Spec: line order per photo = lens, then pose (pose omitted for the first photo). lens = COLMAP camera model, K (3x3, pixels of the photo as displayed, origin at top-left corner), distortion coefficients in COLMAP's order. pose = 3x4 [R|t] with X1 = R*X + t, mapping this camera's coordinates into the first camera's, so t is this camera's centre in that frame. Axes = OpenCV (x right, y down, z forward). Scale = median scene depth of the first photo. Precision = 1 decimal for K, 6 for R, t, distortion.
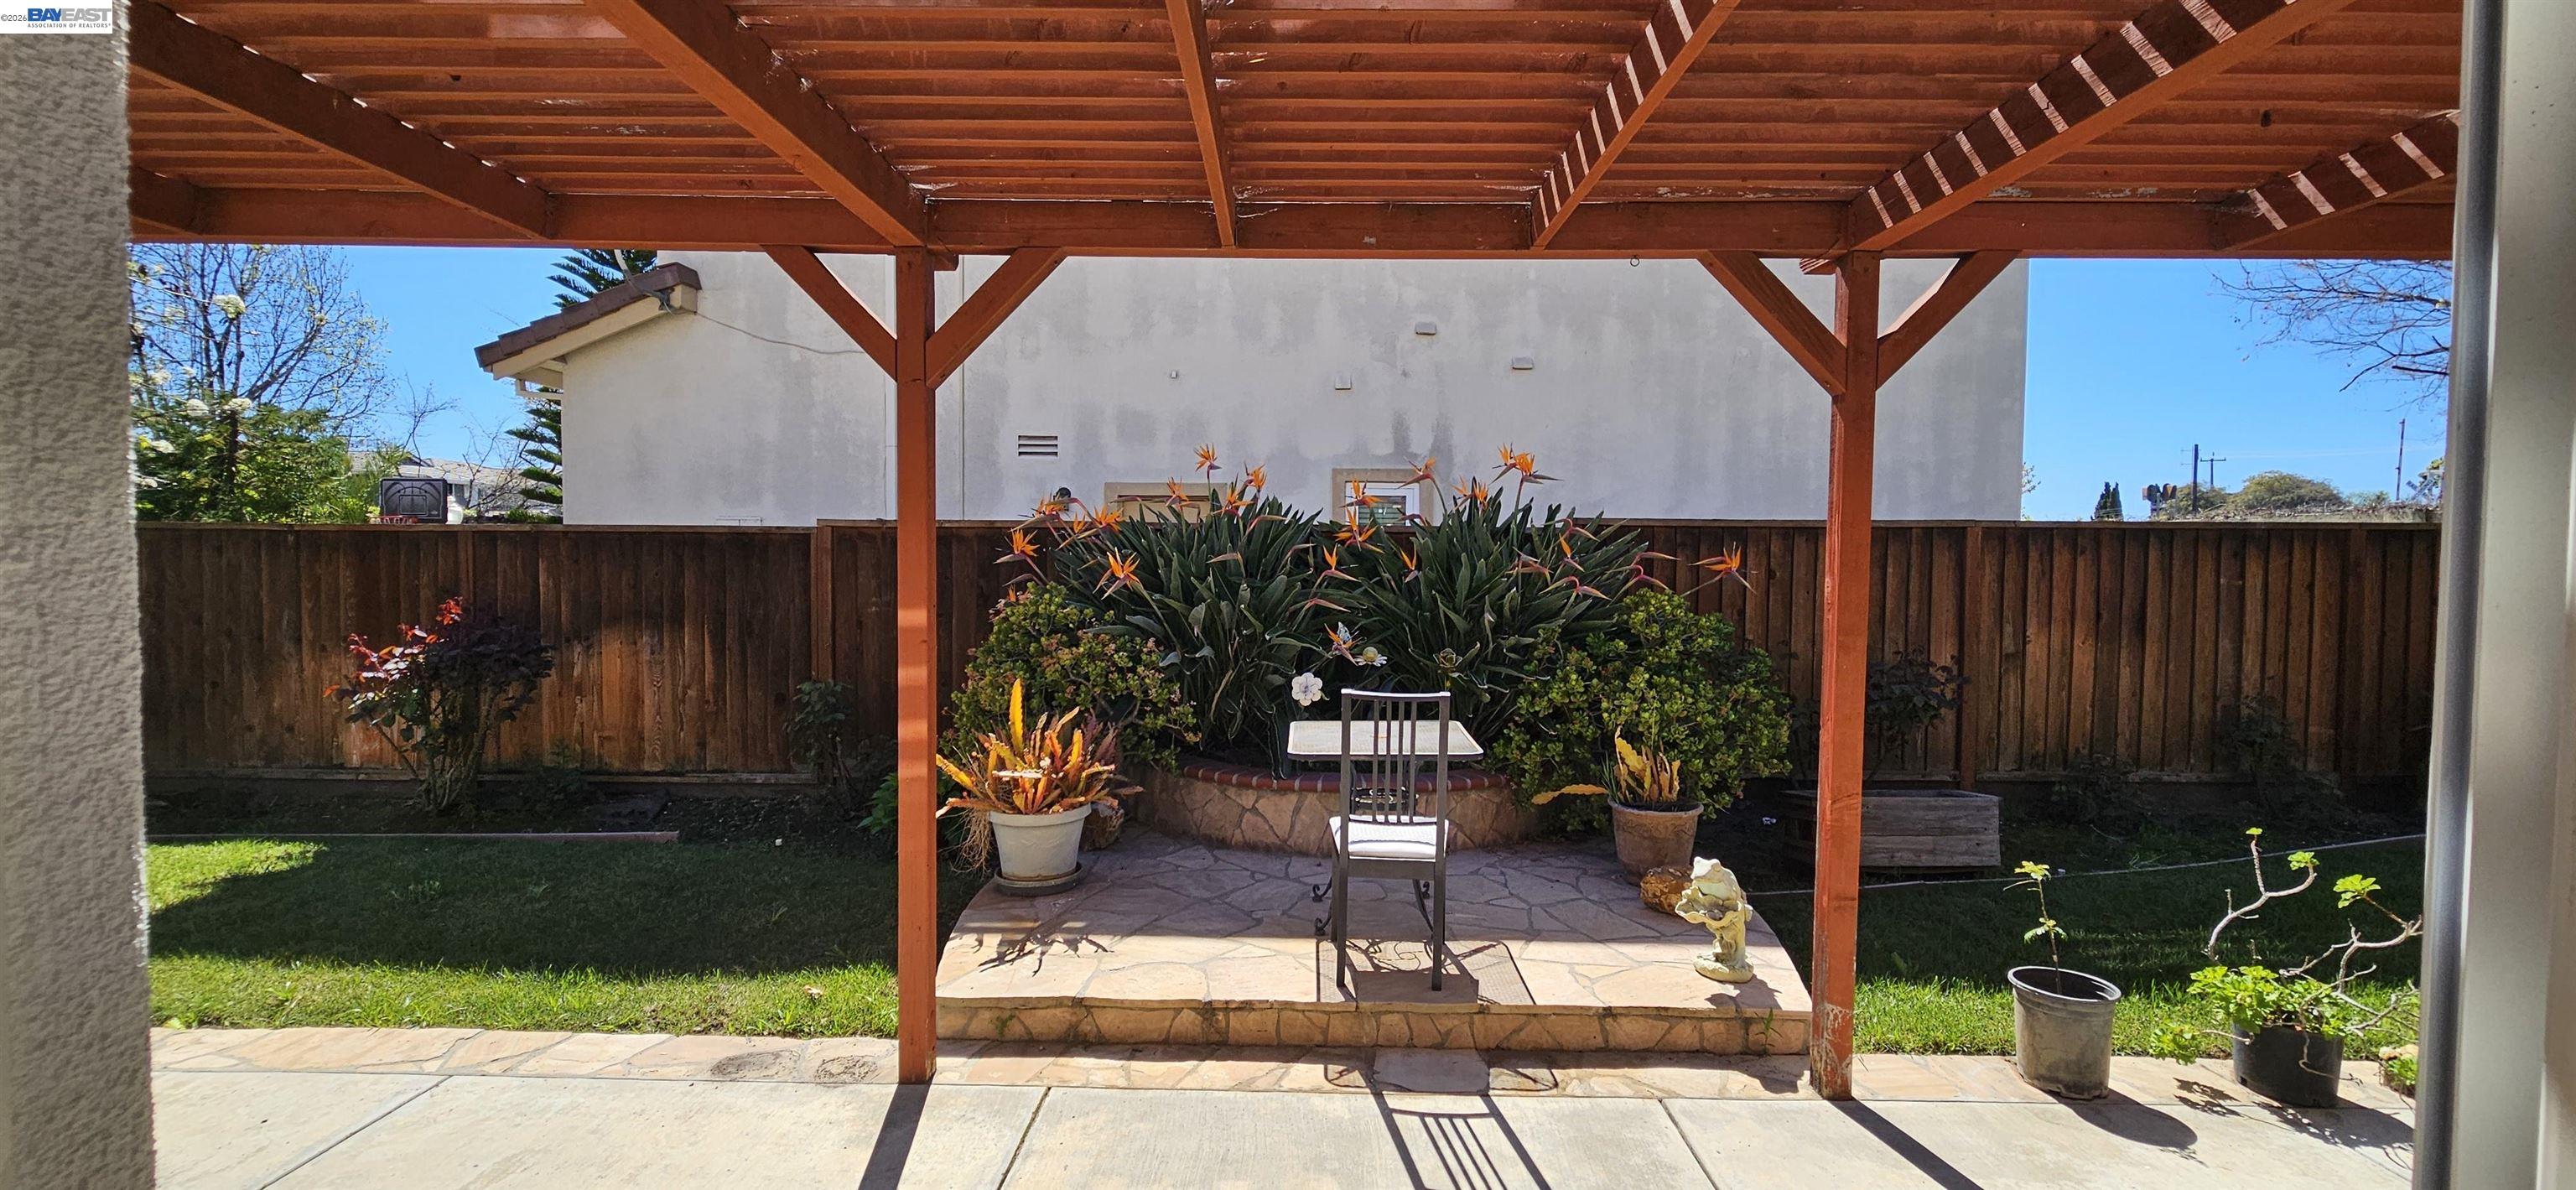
lens RADIAL K [[1024.6, 0, 1288.0], [0, 1024.6, 595.0], [0, 0, 1]] dist [-0.000801, -0.000057]
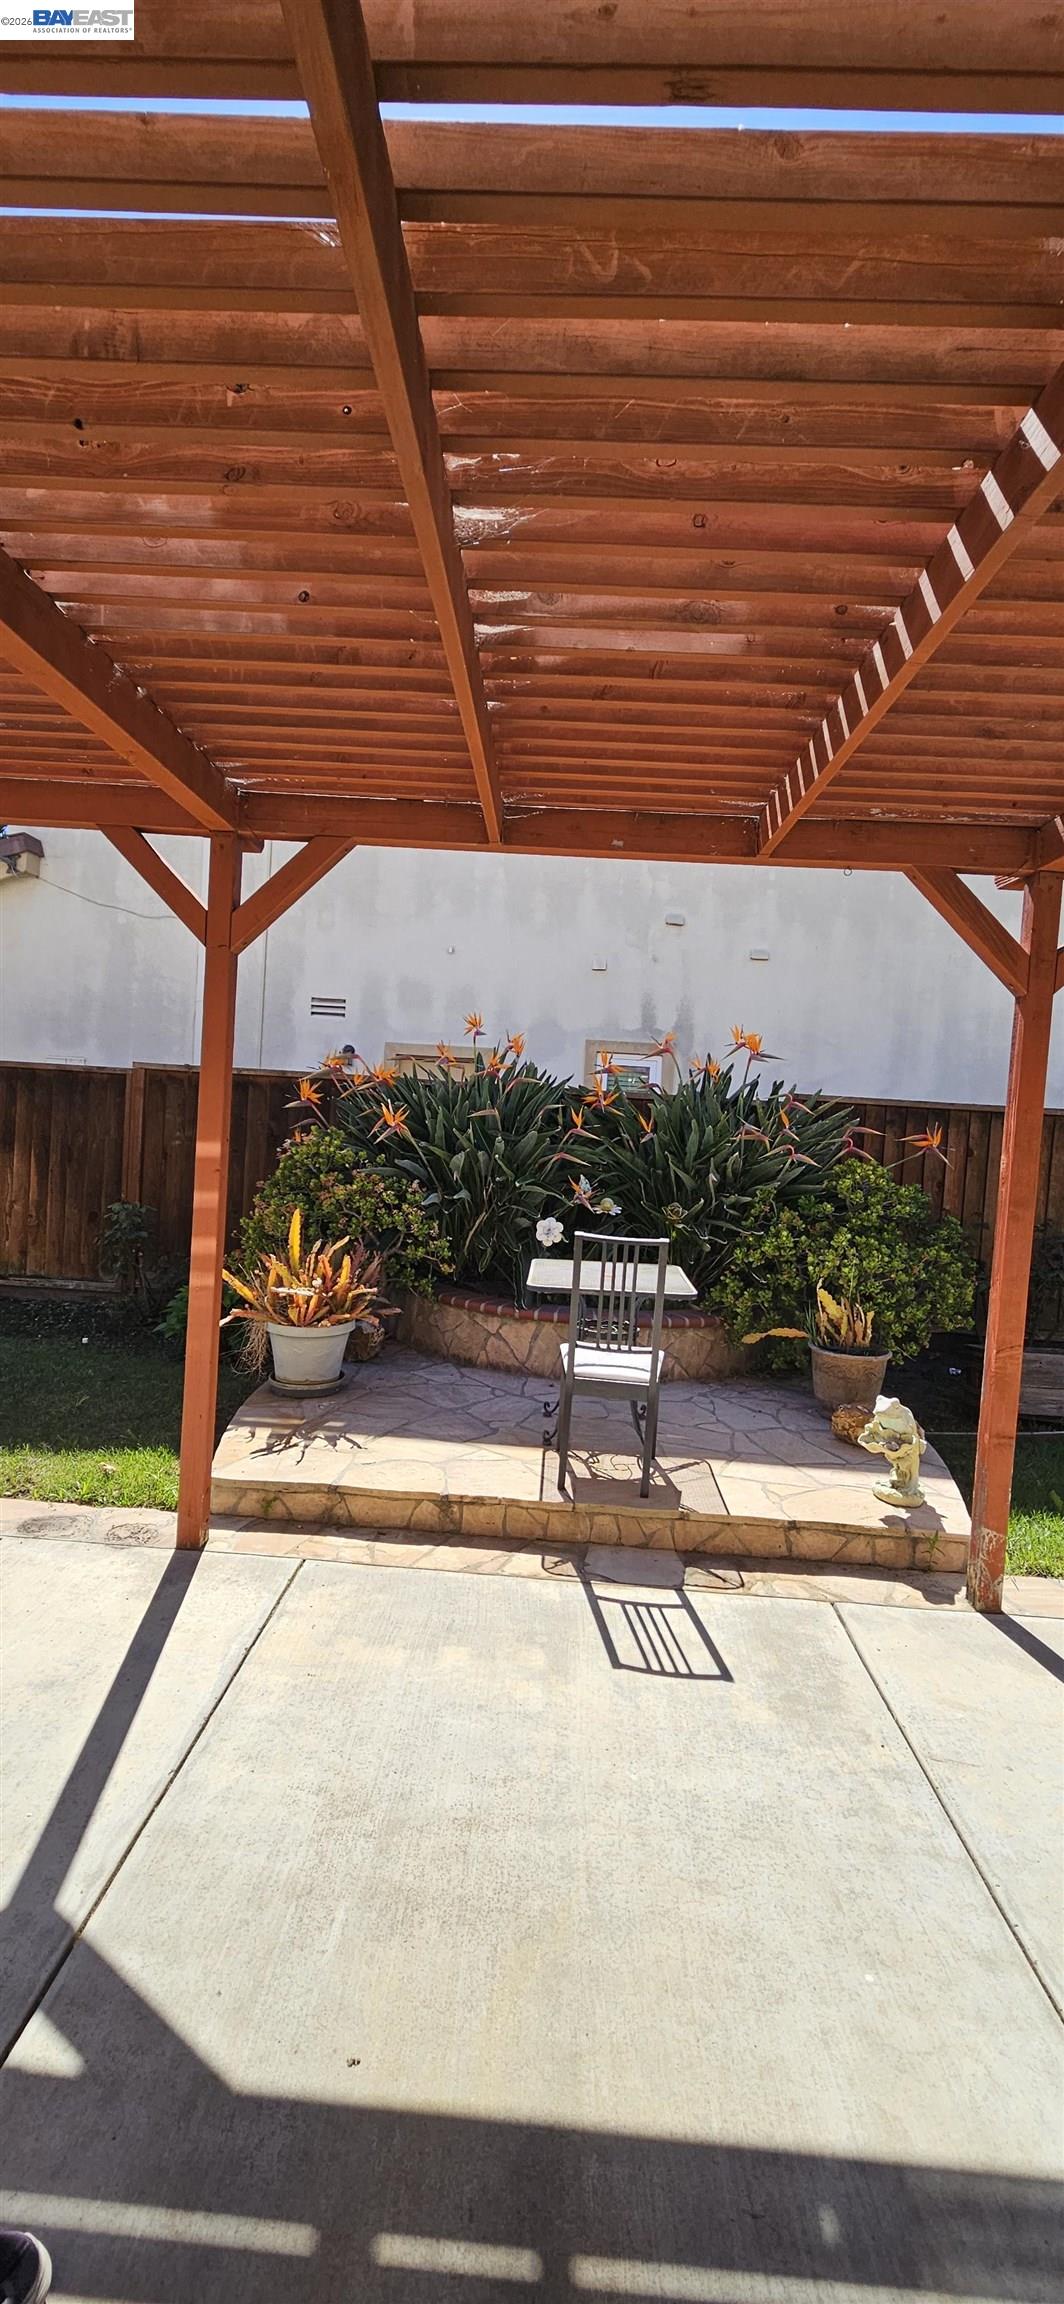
lens RADIAL K [[932.3, 0, 532.0], [0, 932.3, 1152.0], [0, 0, 1]] dist [-0.000314, 0.000063]
pose [[0.998367, 0.051779, -0.024117, 0.023660], [-0.051815, 0.998656, -0.000876, 0.006303], [0.024040, 0.002124, 0.999709, -0.045564]]
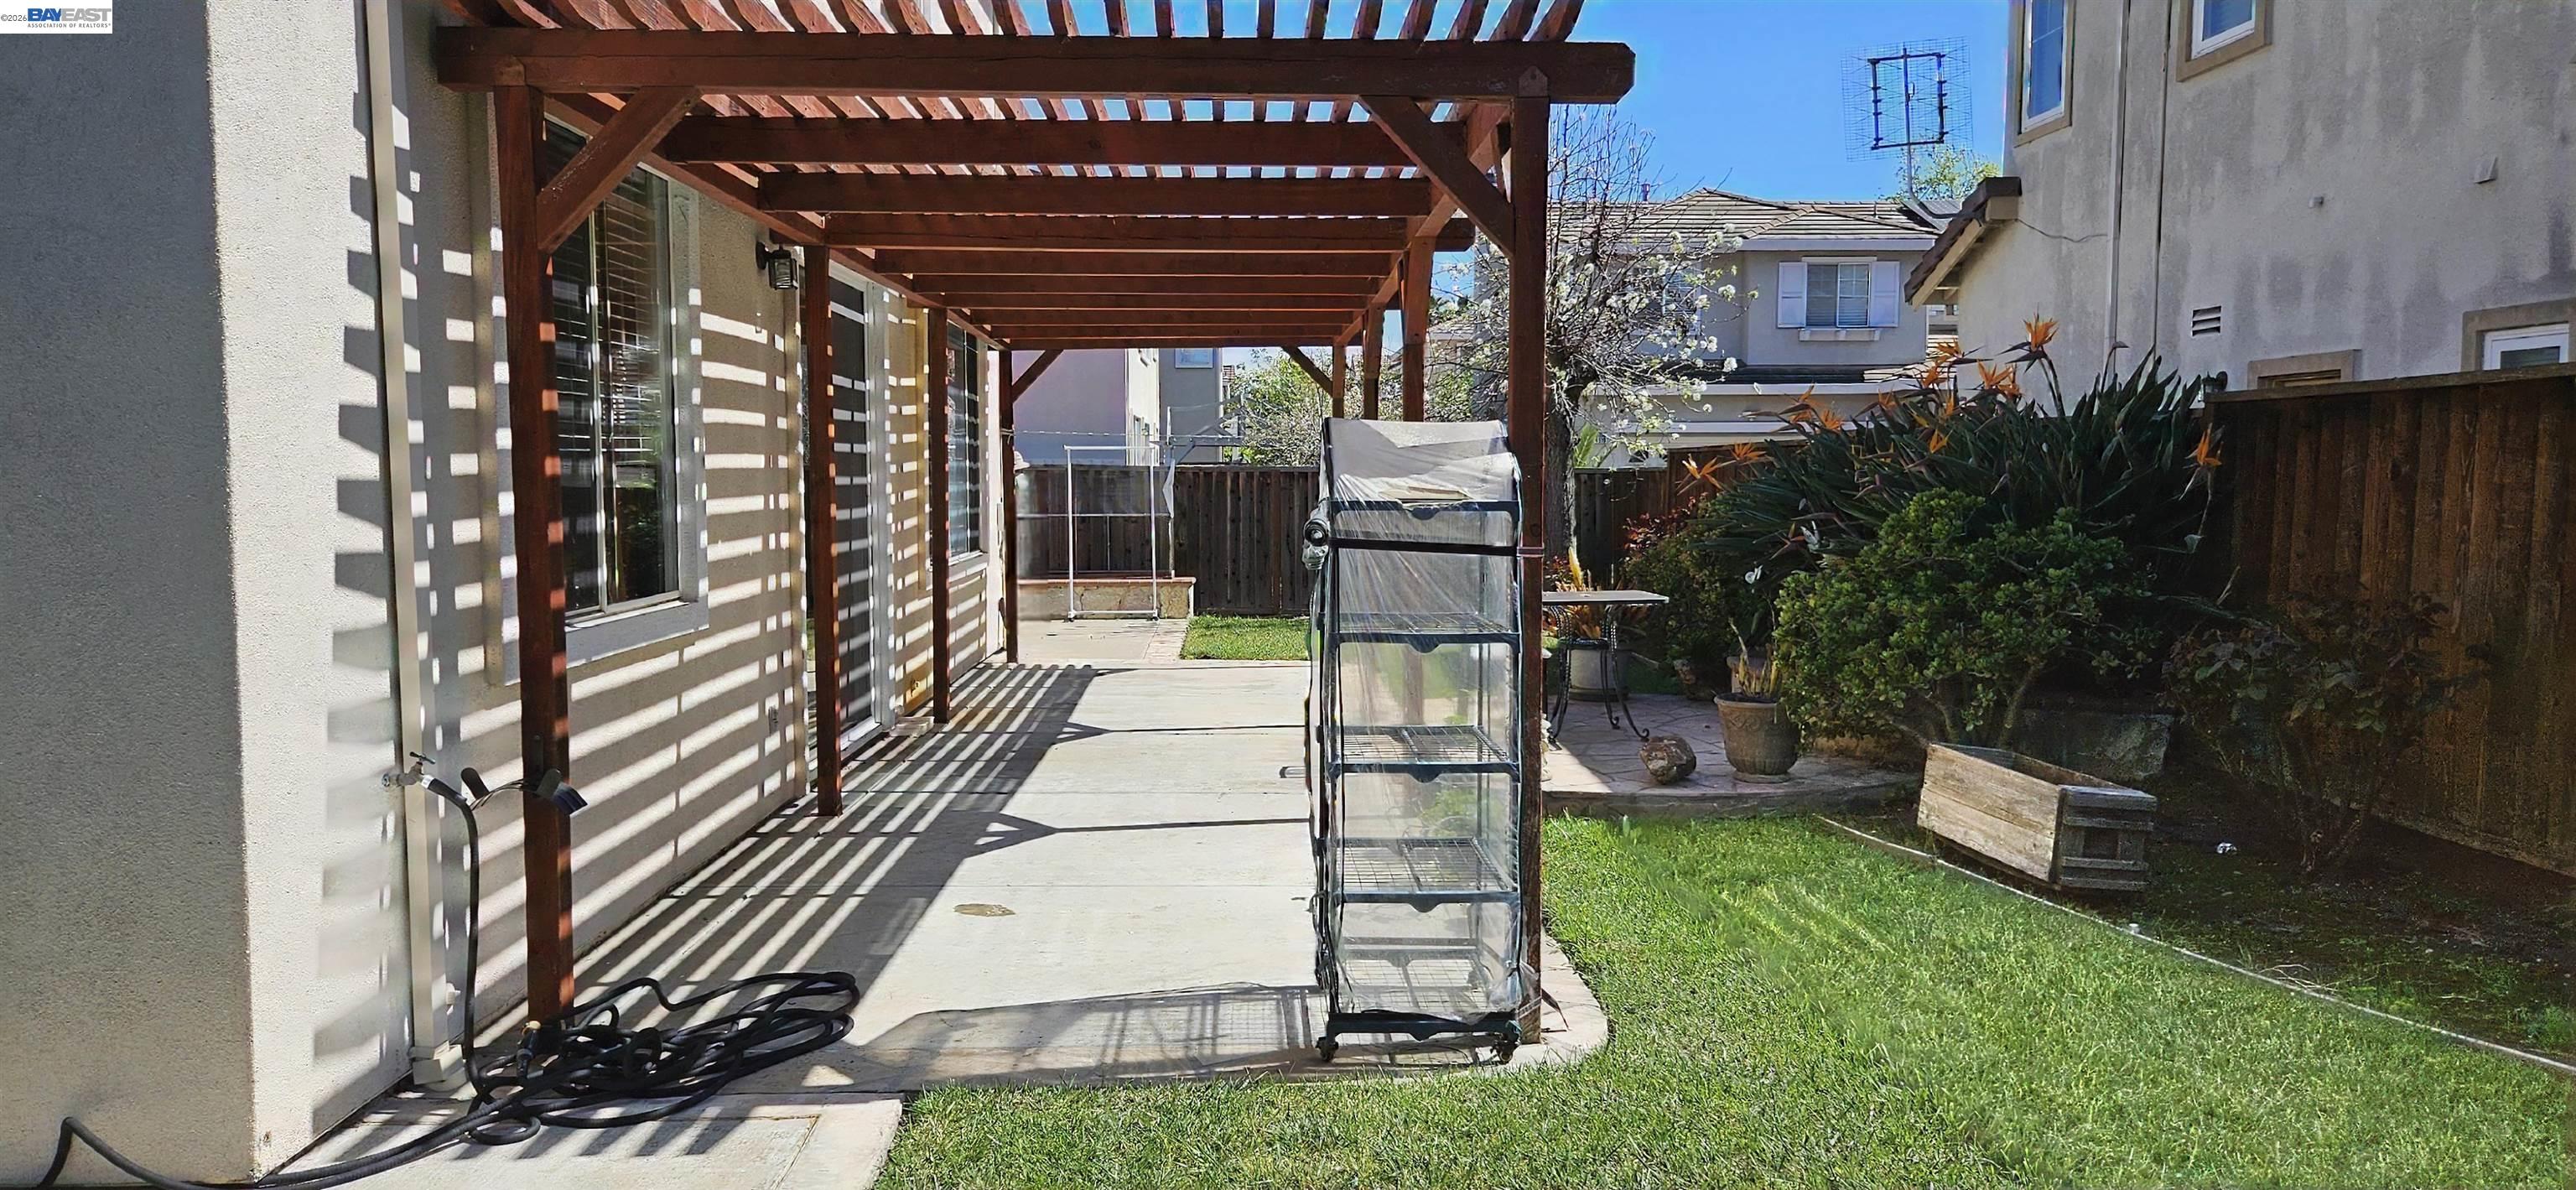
lens RADIAL K [[1736.1, 0, 1288.0], [0, 1736.1, 595.0], [0, 0, 1]] dist [0.033050, -0.000714]
pose [[0.034323, 0.061474, -0.997518, 1.775070], [-0.021393, 0.997923, 0.060763, 0.001469], [0.999182, 0.019254, 0.035567, 0.374047]]
